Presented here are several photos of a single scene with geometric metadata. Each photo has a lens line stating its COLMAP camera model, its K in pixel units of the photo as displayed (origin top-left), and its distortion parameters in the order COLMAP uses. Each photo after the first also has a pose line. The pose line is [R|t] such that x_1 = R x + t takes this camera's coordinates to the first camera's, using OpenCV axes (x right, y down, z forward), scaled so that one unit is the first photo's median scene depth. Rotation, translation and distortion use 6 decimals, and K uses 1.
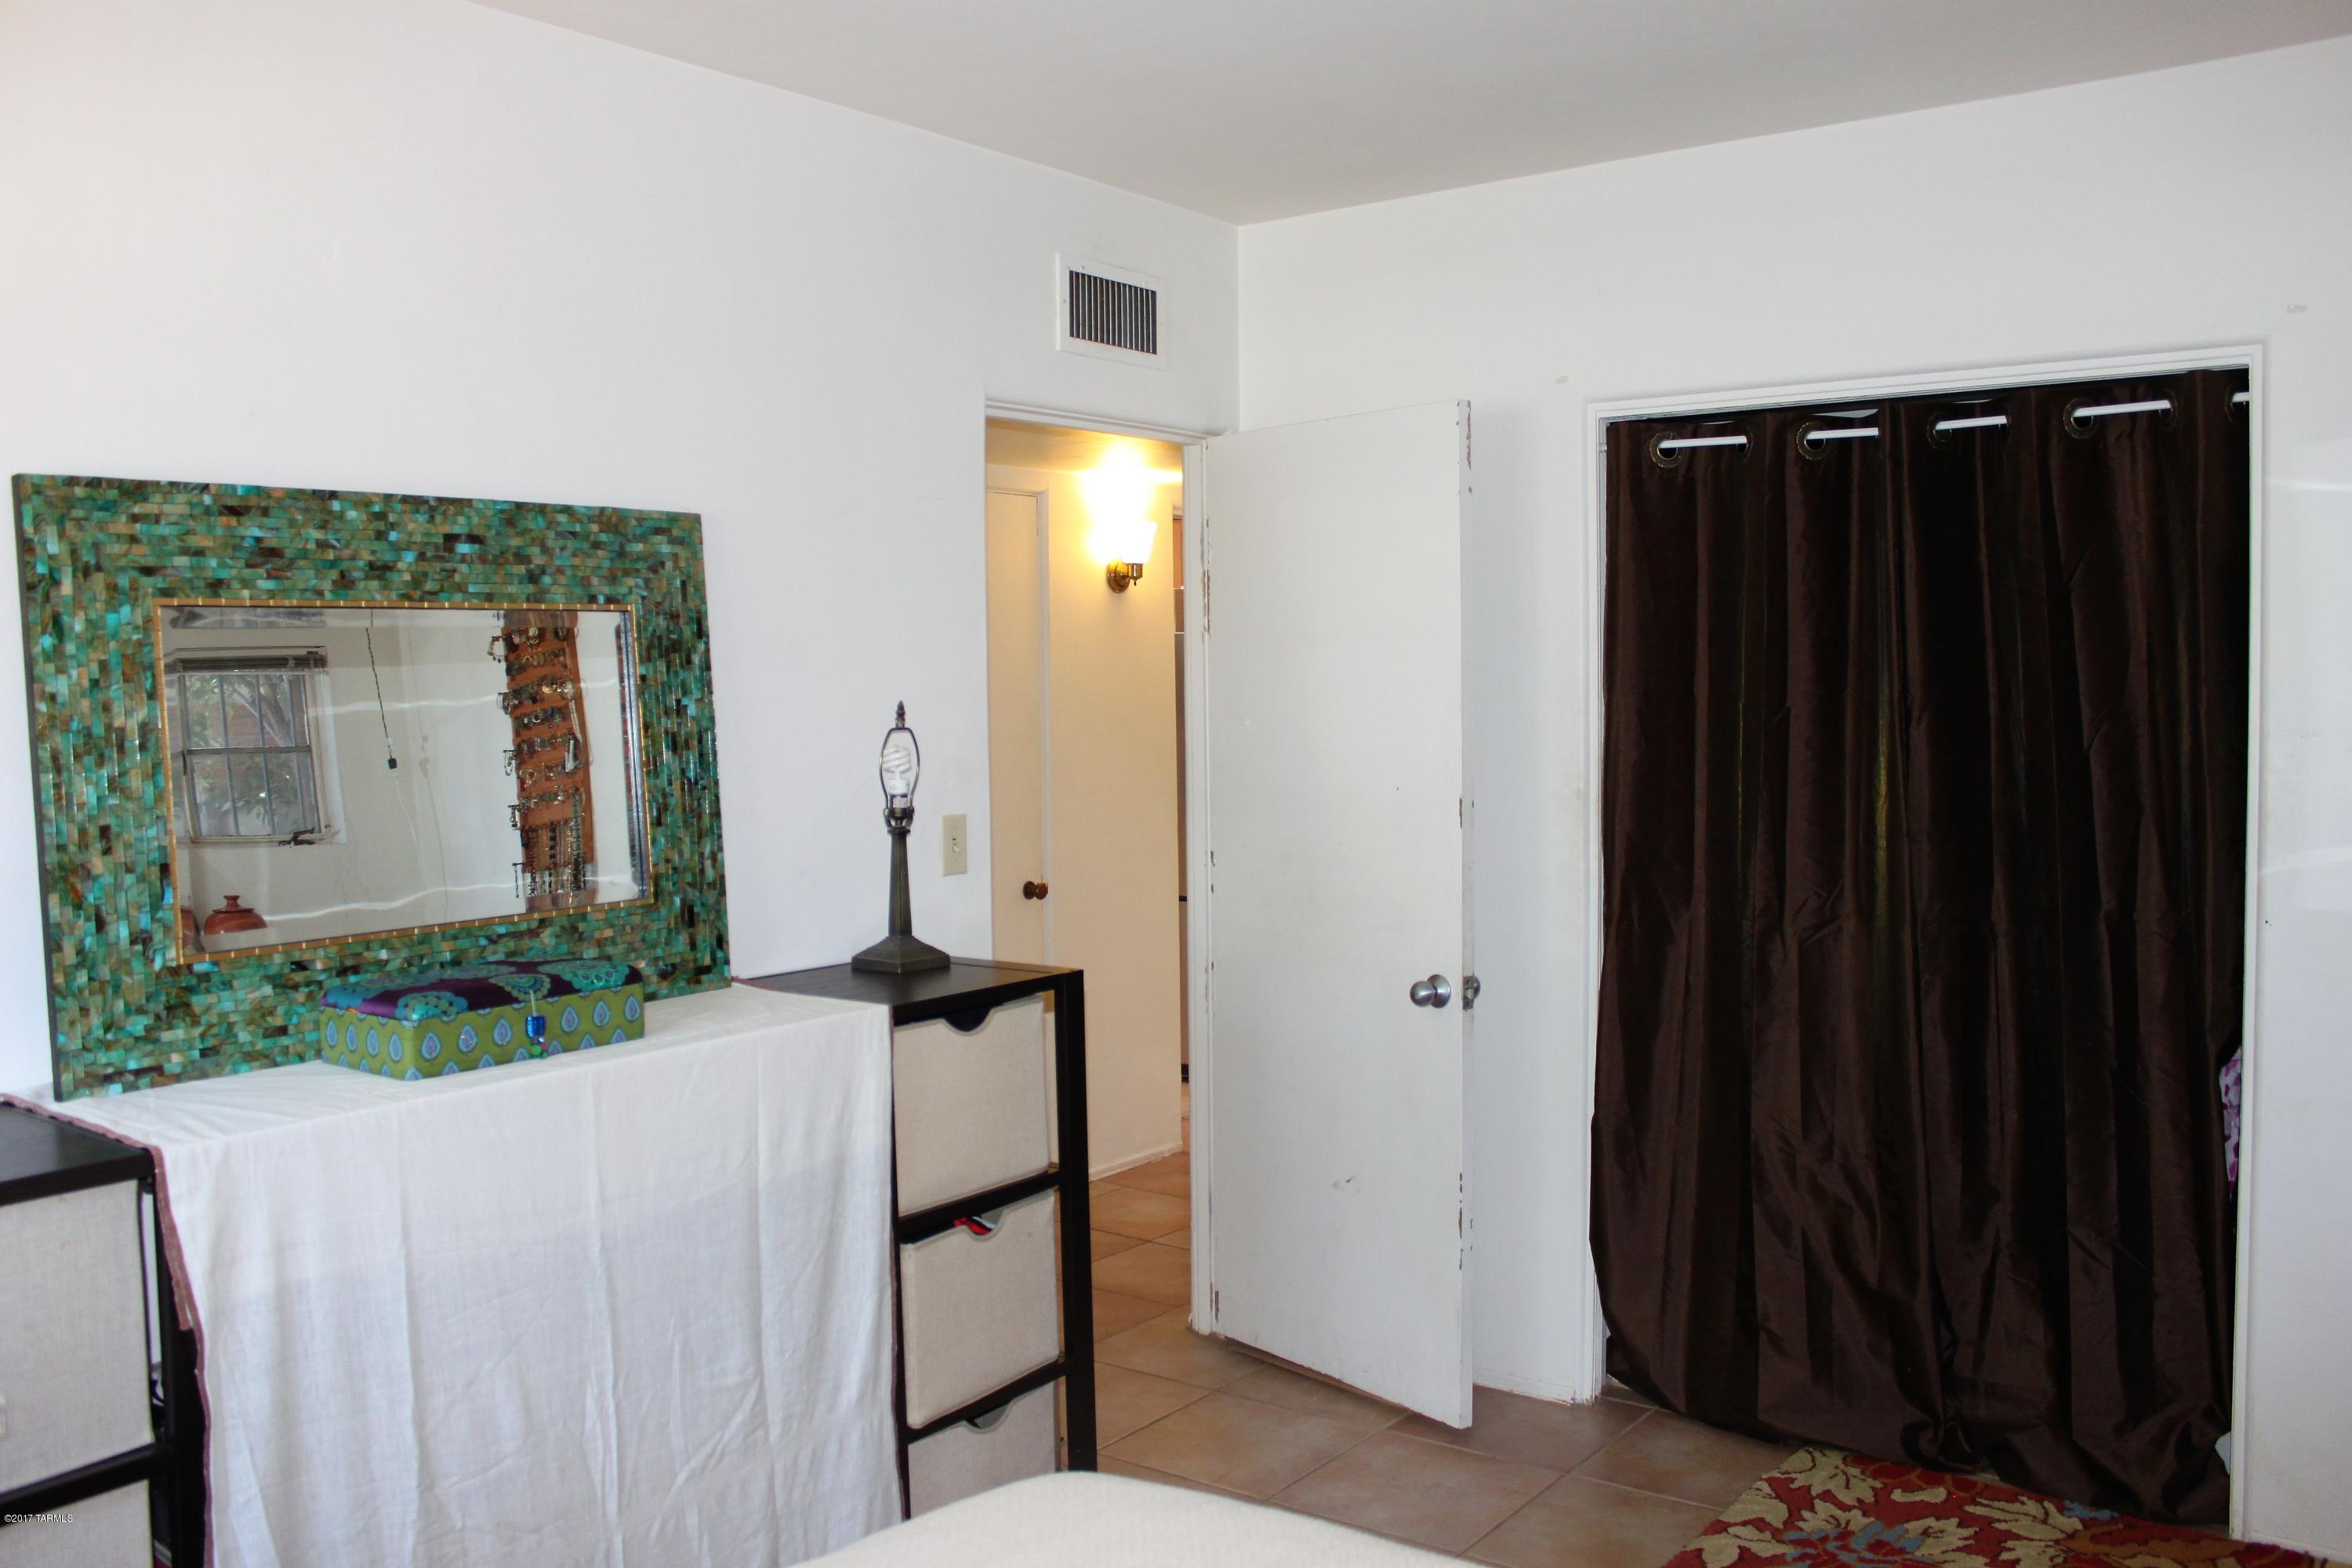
lens RADIAL K [[1968.5, 0, 1179.0], [0, 1968.5, 780.4], [0, 0, 1]] dist [-0.083624, 0.043997]
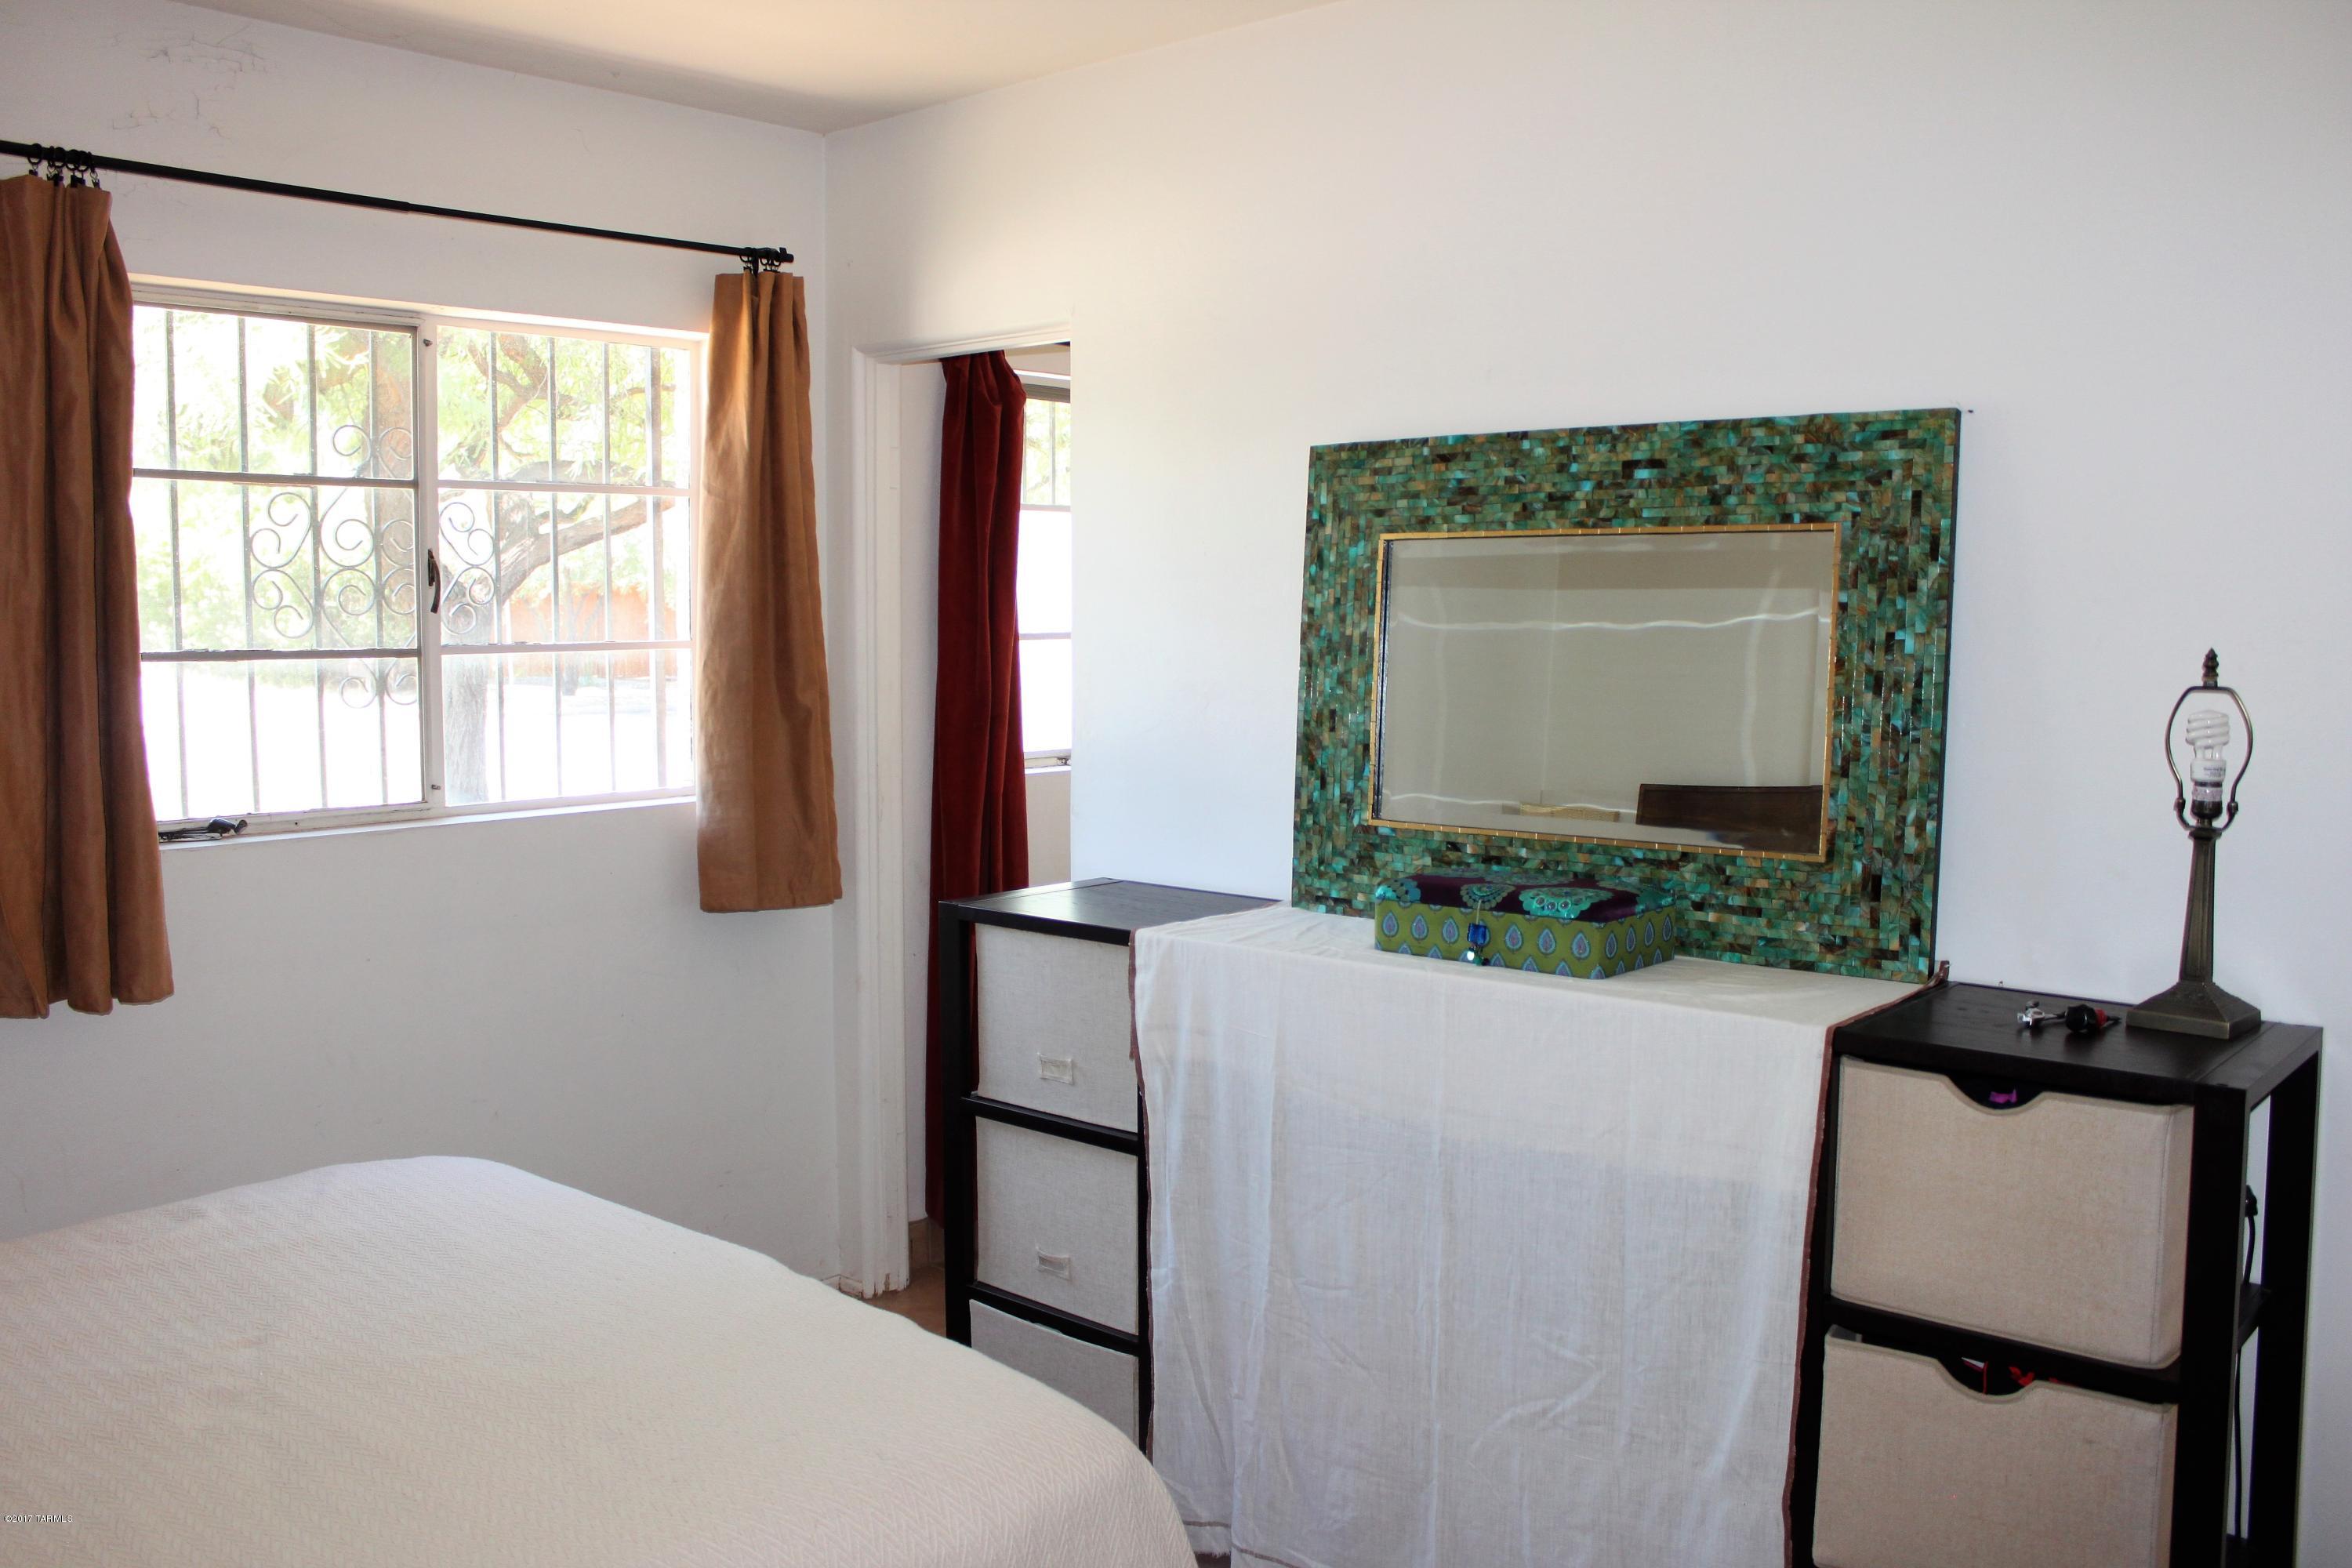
lens RADIAL K [[1968.5, 0, 1177.7], [0, 1968.5, 780.5], [0, 0, 1]] dist [-0.083624, 0.043997]
pose [[-0.050649, 0.101333, -0.993562, 0.673120], [-0.058000, 0.992862, 0.104218, -0.053180], [0.997031, 0.062905, -0.044411, 0.817520]]
